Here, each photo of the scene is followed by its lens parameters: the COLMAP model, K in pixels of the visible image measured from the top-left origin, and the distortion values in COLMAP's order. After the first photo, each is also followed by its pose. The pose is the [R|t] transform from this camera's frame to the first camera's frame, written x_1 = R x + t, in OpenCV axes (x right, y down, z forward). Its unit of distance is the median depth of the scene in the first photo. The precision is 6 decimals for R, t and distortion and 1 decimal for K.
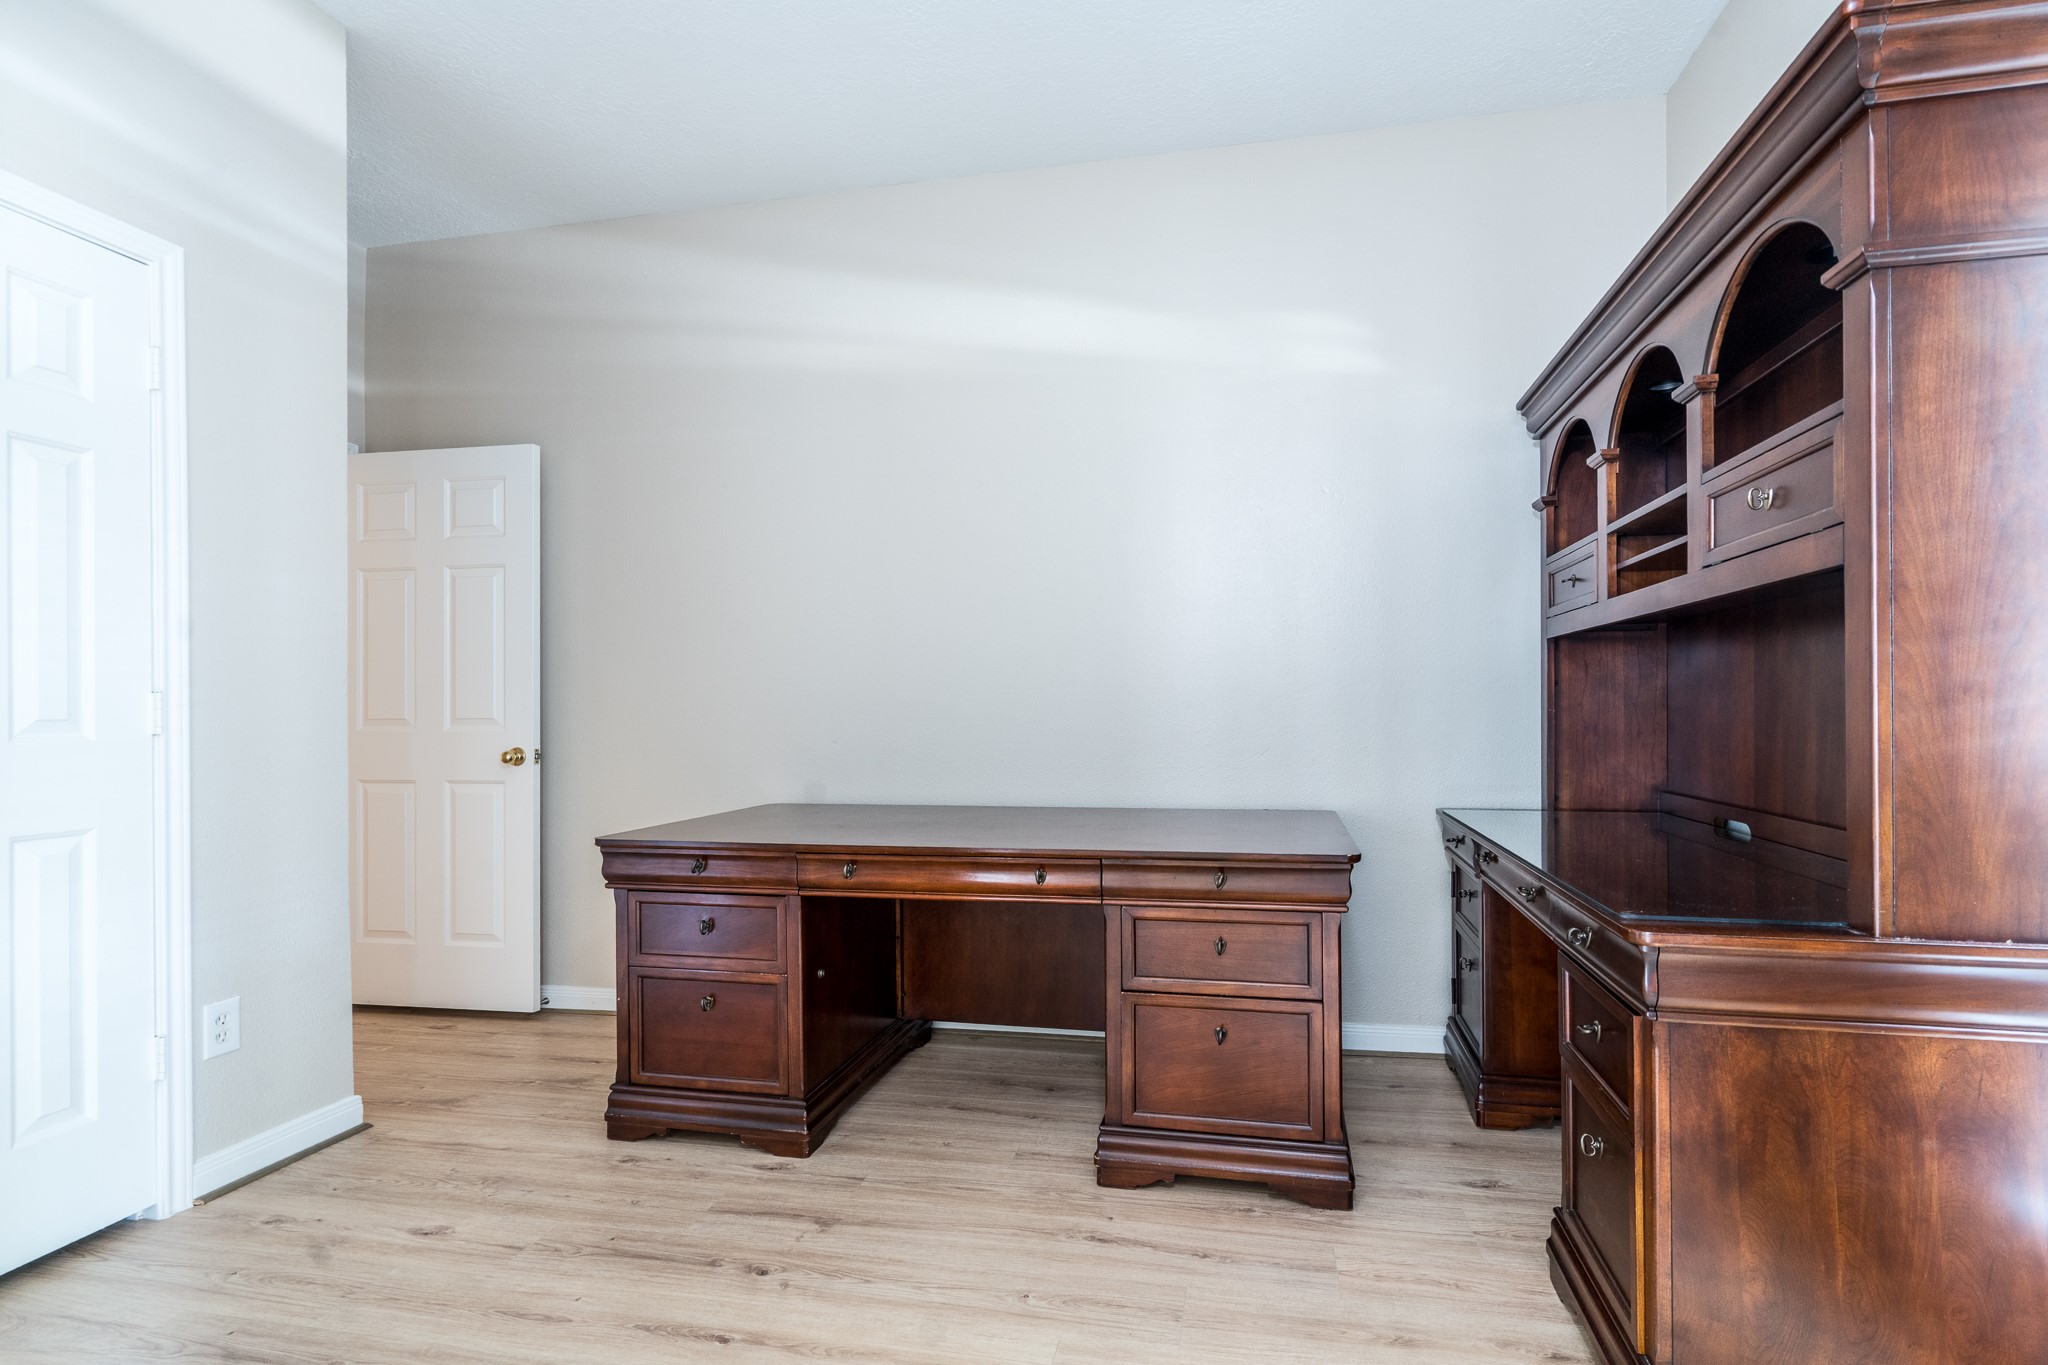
lens RADIAL K [[950.5, 0, 1043.4], [0, 950.5, 705.2], [0, 0, 1]] dist [-0.006822, 0.002963]
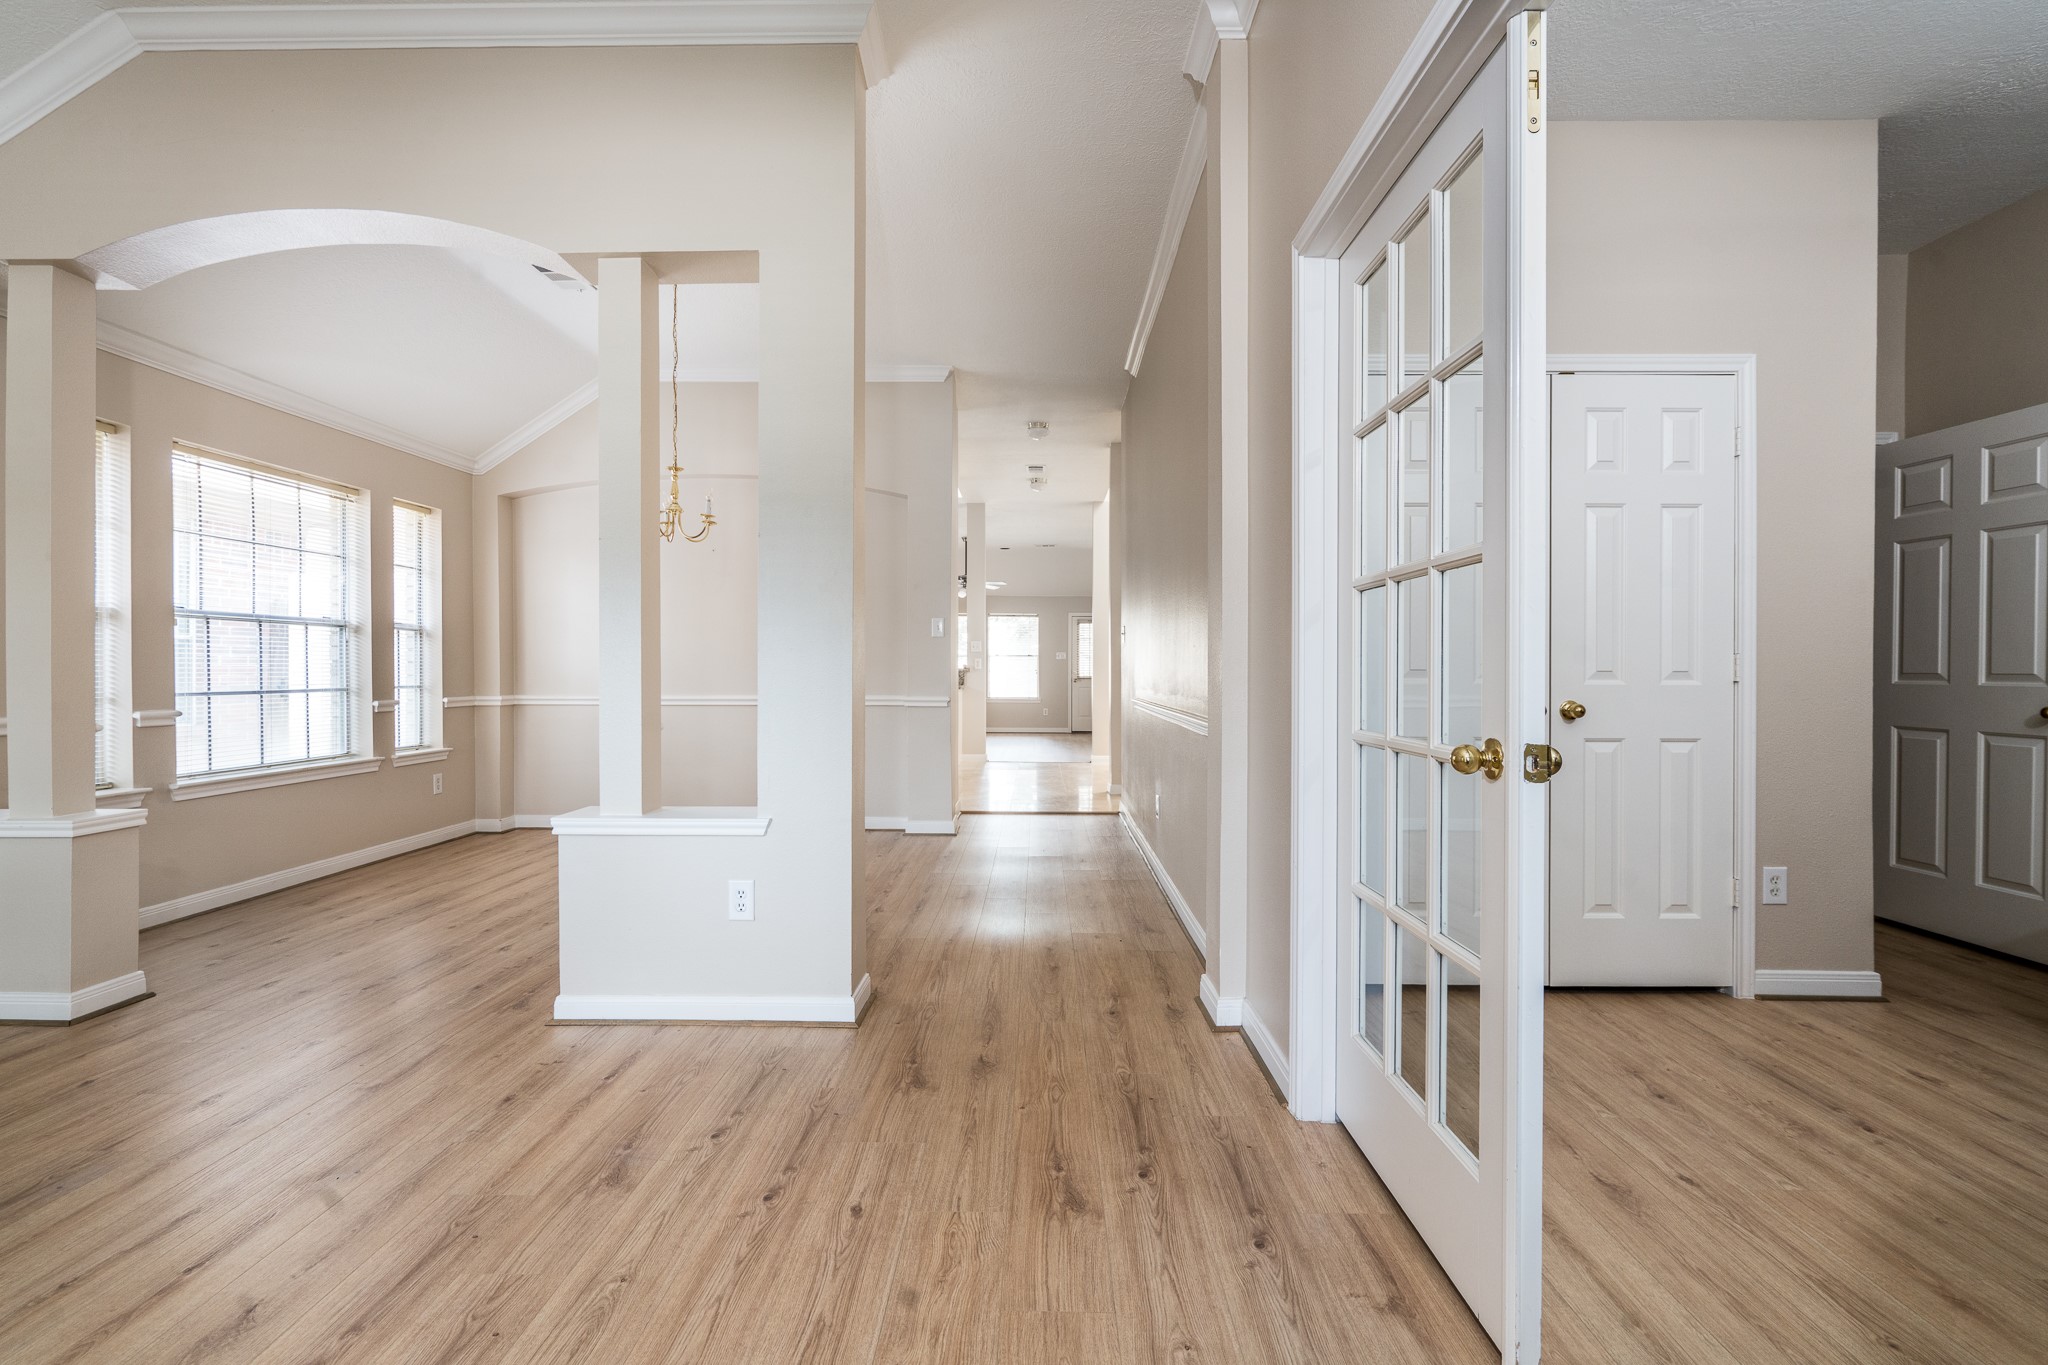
lens RADIAL K [[950.5, 0, 1070.6], [0, 950.5, 668.6], [0, 0, 1]] dist [-0.006822, 0.002963]
pose [[0.203376, 0.010572, -0.979044, 0.321066], [-0.005123, 0.999940, 0.009733, 0.005057], [0.979087, 0.003037, 0.203418, -0.342432]]
